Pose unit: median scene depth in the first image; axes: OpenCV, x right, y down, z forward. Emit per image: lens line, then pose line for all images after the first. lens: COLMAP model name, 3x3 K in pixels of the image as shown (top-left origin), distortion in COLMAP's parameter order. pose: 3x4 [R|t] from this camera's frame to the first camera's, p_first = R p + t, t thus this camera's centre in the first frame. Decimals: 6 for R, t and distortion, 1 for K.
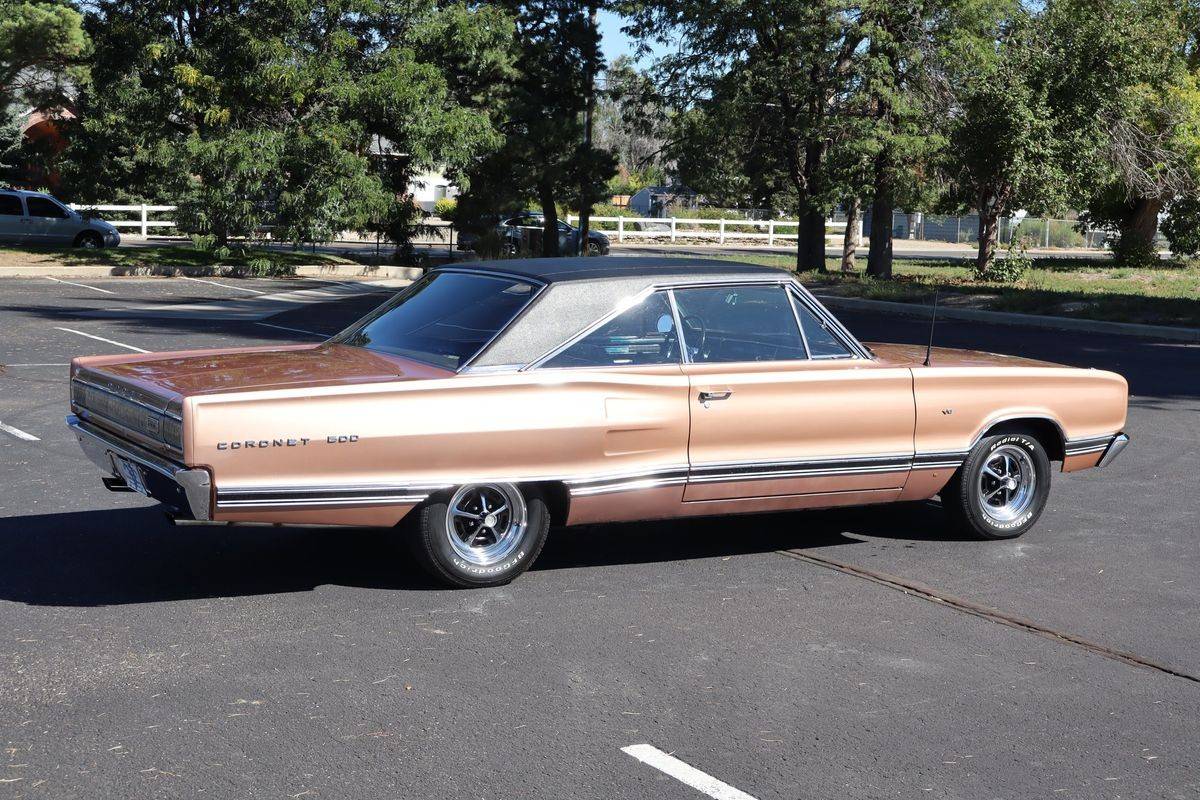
lens RADIAL K [[1757.6, 0, 600.0], [0, 1757.6, 400.0], [0, 0, 1]] dist [0.021005, -0.065976]
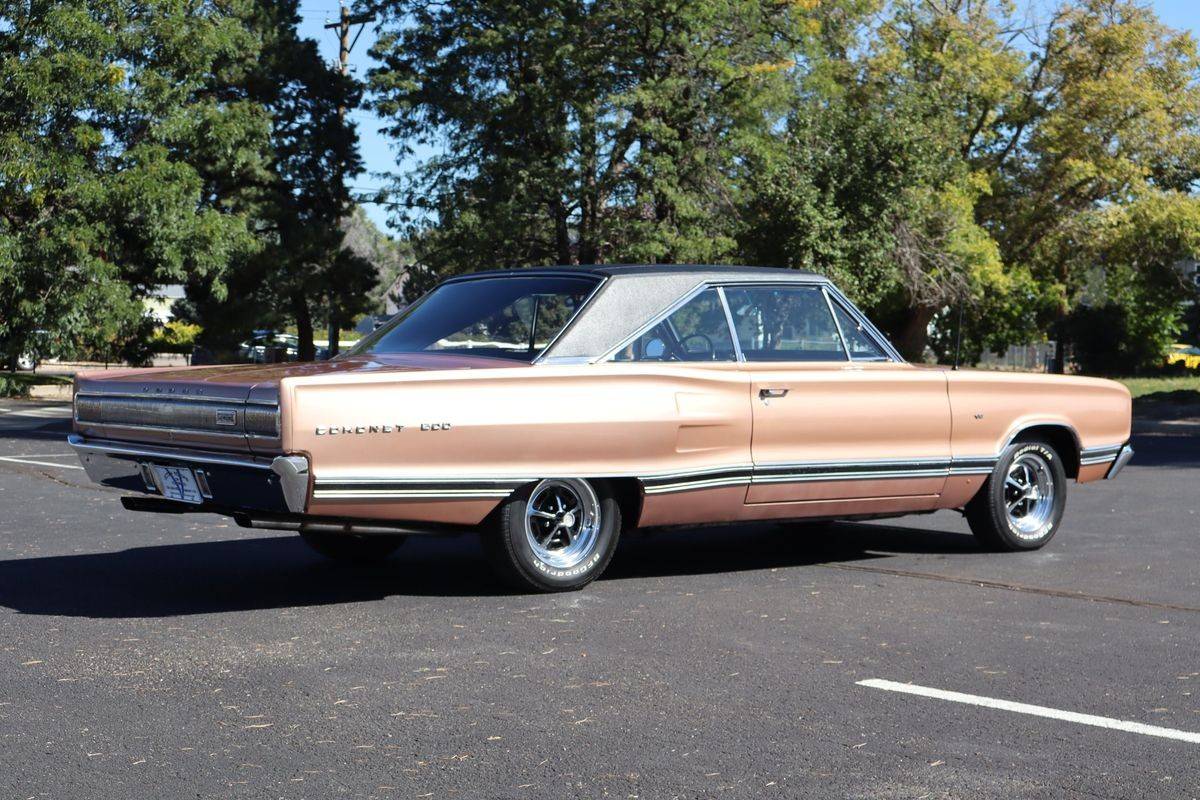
lens RADIAL K [[1913.3, 0, 600.0], [0, 1913.3, 400.0], [0, 0, 1]] dist [0.021539, -0.045982]
pose [[0.987414, -0.020111, 0.156875, -0.043223], [0.032681, 0.996421, -0.077961, 0.017876], [-0.154745, 0.082106, 0.984537, -0.005068]]
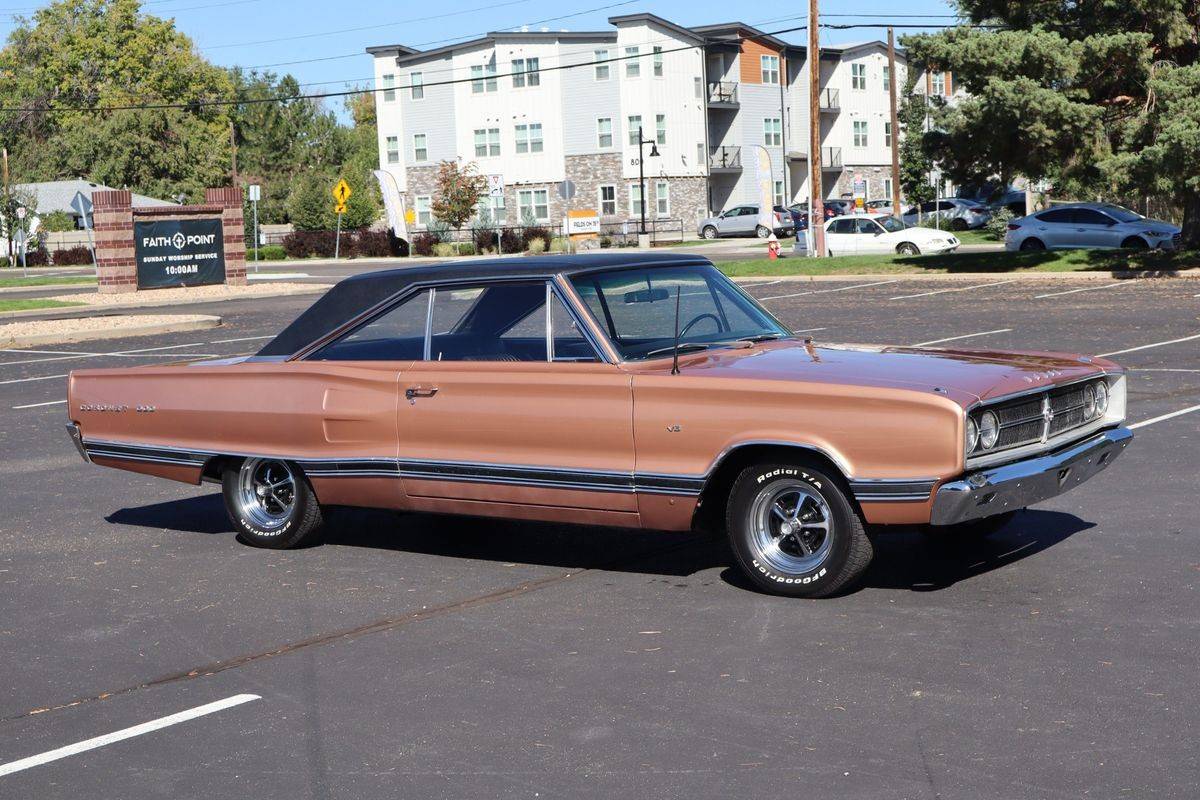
lens RADIAL K [[1921.0, 0, 598.9], [0, 1921.0, 429.2], [0, 0, 1]] dist [0.061984, -0.204843]
pose [[0.422701, 0.055536, -0.904566, 0.245972], [-0.048705, 0.998070, 0.038517, -0.006467], [0.904959, 0.027775, 0.424591, 0.138867]]
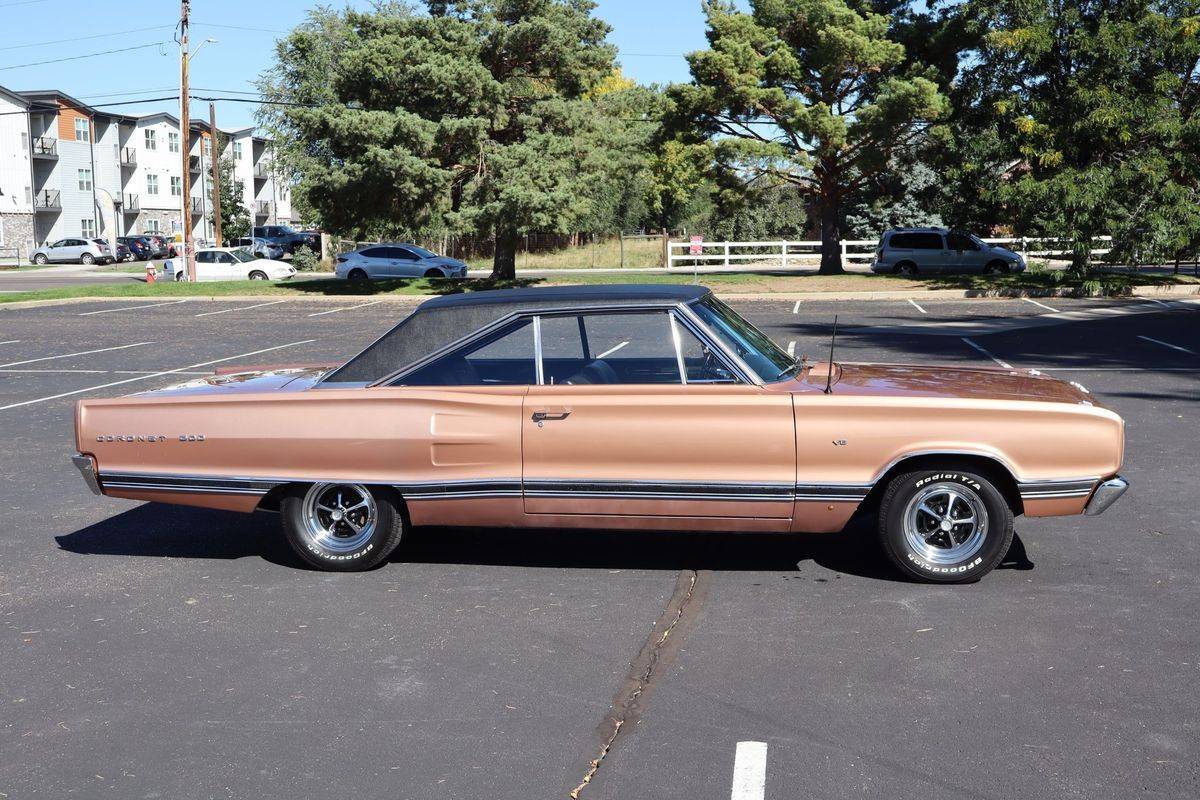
lens RADIAL K [[1436.2, 0, 600.0], [0, 1436.2, 400.0], [0, 0, 1]] dist [-0.004950, 0.019989]
pose [[0.785160, 0.031992, -0.618466, 0.138916], [-0.030770, 0.999447, 0.012635, -0.005307], [0.618528, 0.009109, 0.785710, 0.074841]]
